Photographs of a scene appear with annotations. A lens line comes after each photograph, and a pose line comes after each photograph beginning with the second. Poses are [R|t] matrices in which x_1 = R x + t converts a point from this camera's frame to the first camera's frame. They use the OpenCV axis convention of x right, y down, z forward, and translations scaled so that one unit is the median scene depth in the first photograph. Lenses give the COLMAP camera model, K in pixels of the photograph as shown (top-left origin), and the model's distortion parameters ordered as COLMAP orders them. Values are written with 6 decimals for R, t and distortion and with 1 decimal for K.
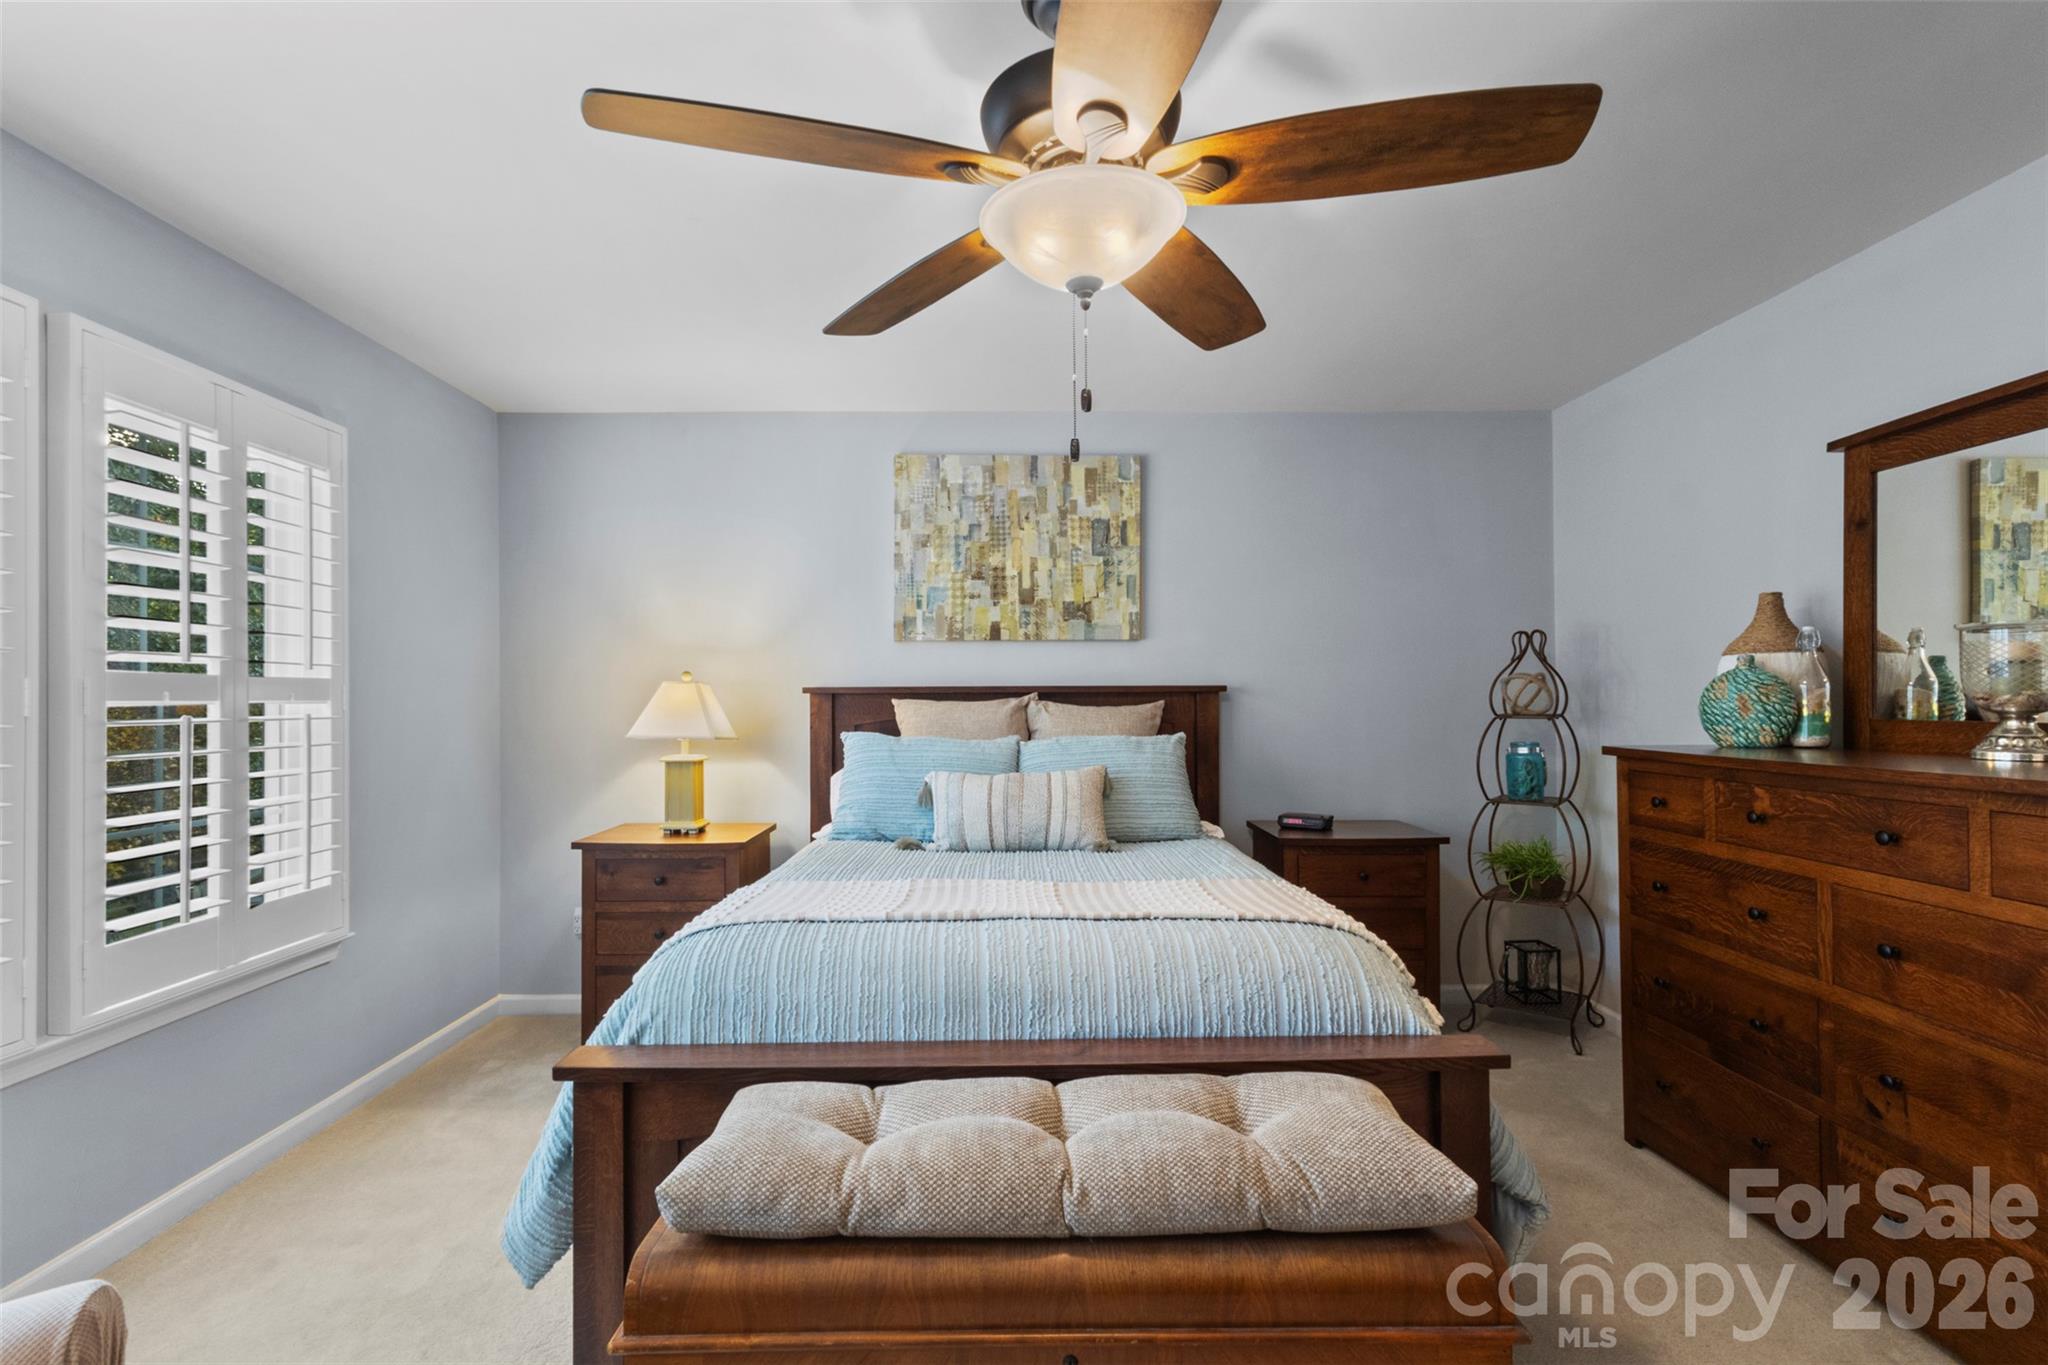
lens RADIAL K [[954.9, 0, 1018.1], [0, 954.9, 681.0], [0, 0, 1]] dist [0.002901, 0.001826]
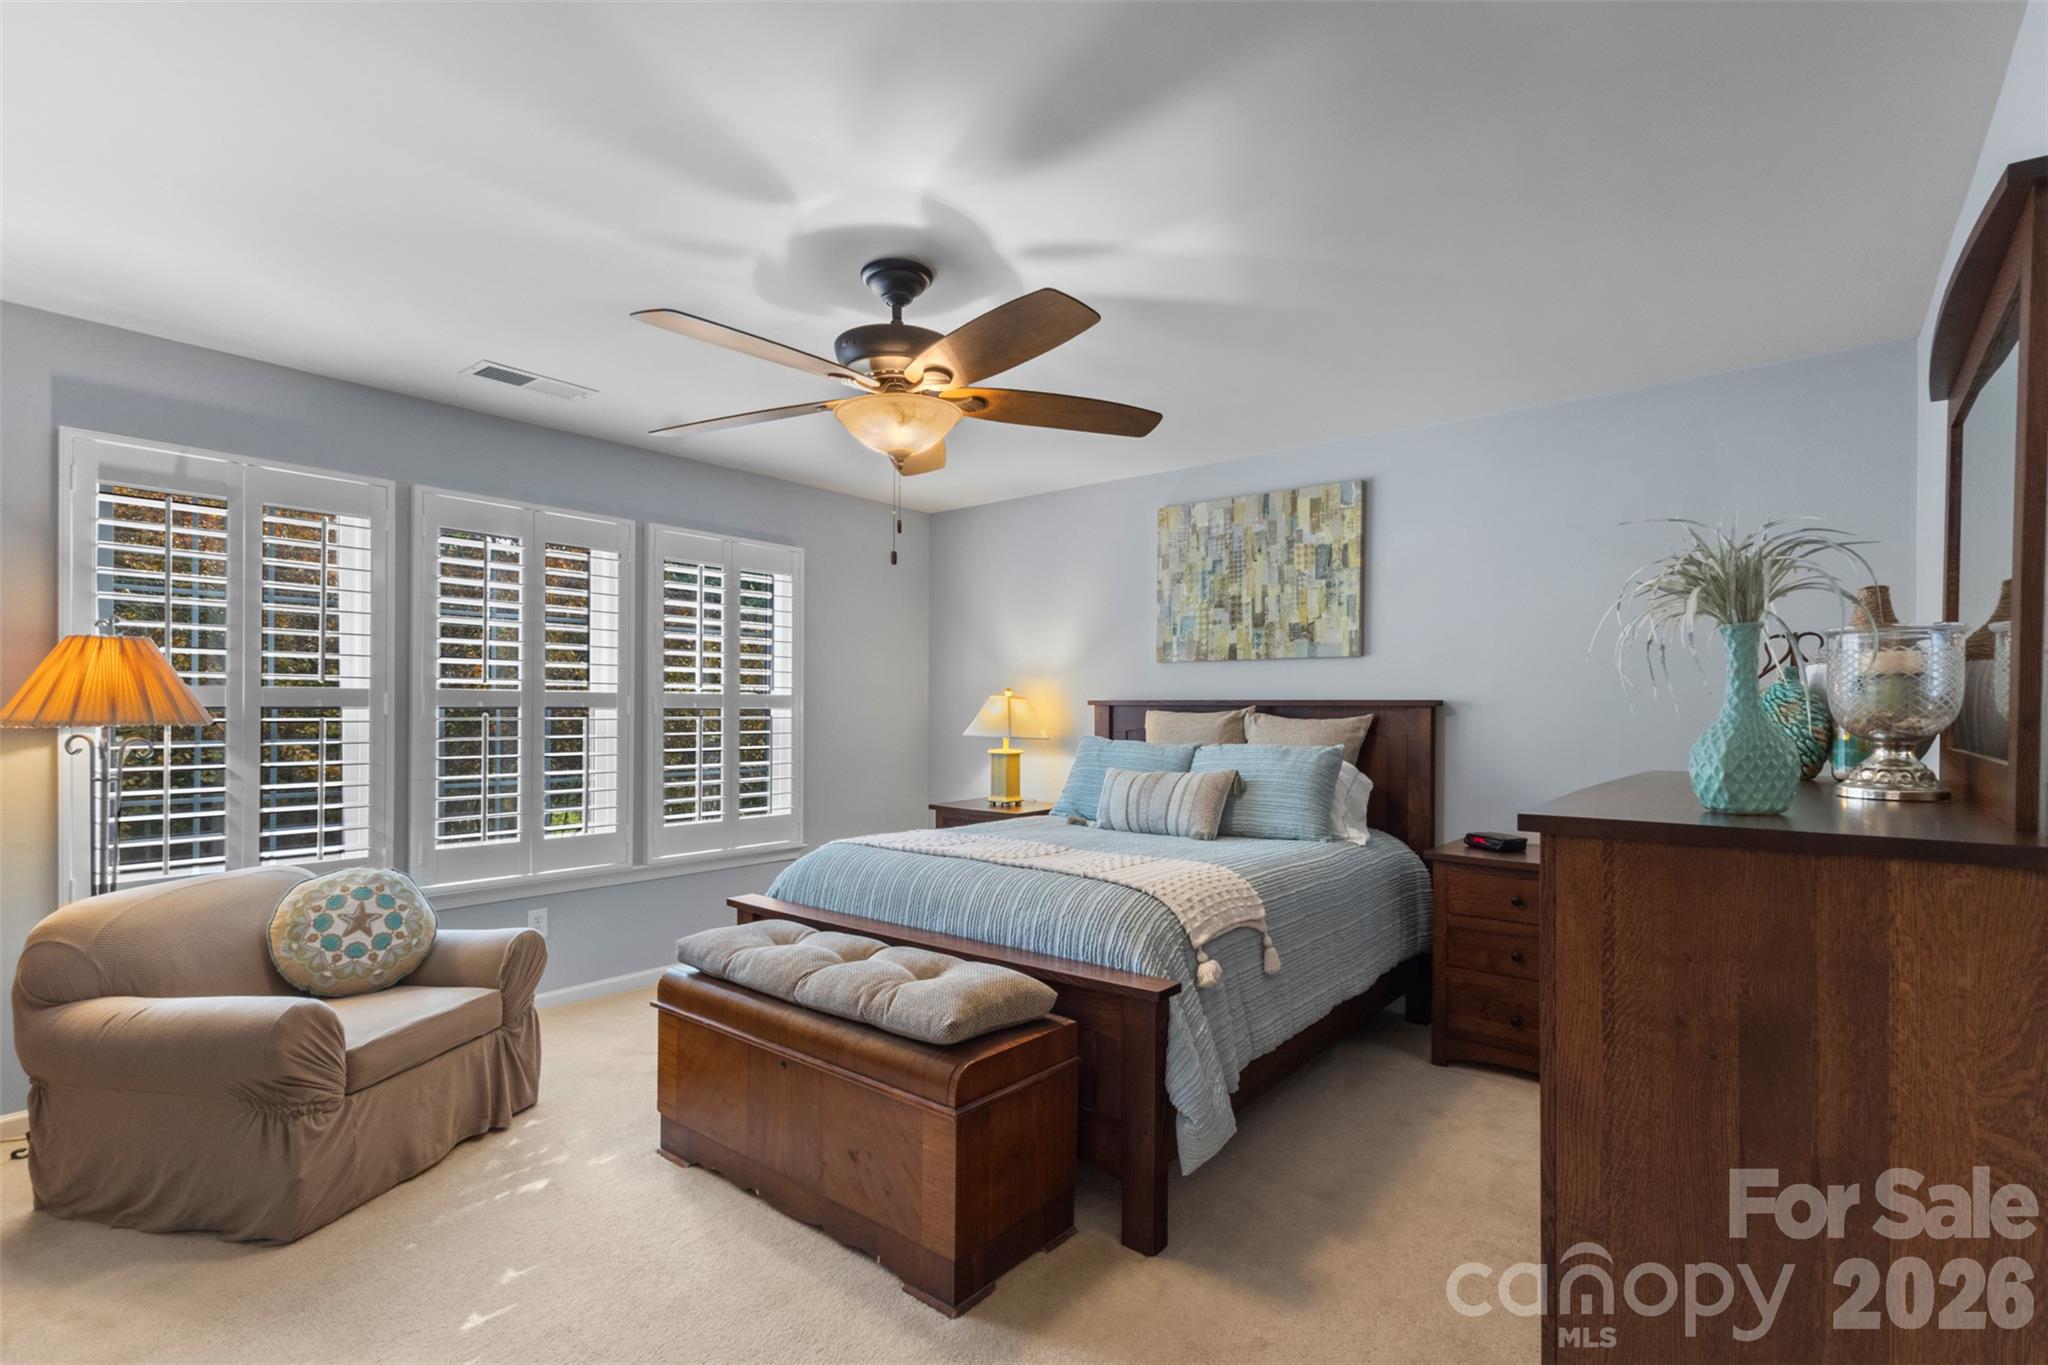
lens RADIAL K [[954.9, 0, 1026.5], [0, 954.9, 699.0], [0, 0, 1]] dist [0.002901, 0.001826]
pose [[0.770964, 0.001590, -0.636877, 0.515417], [0.004434, 0.999959, 0.007865, -0.005772], [0.636864, -0.008887, 0.770925, -0.043269]]
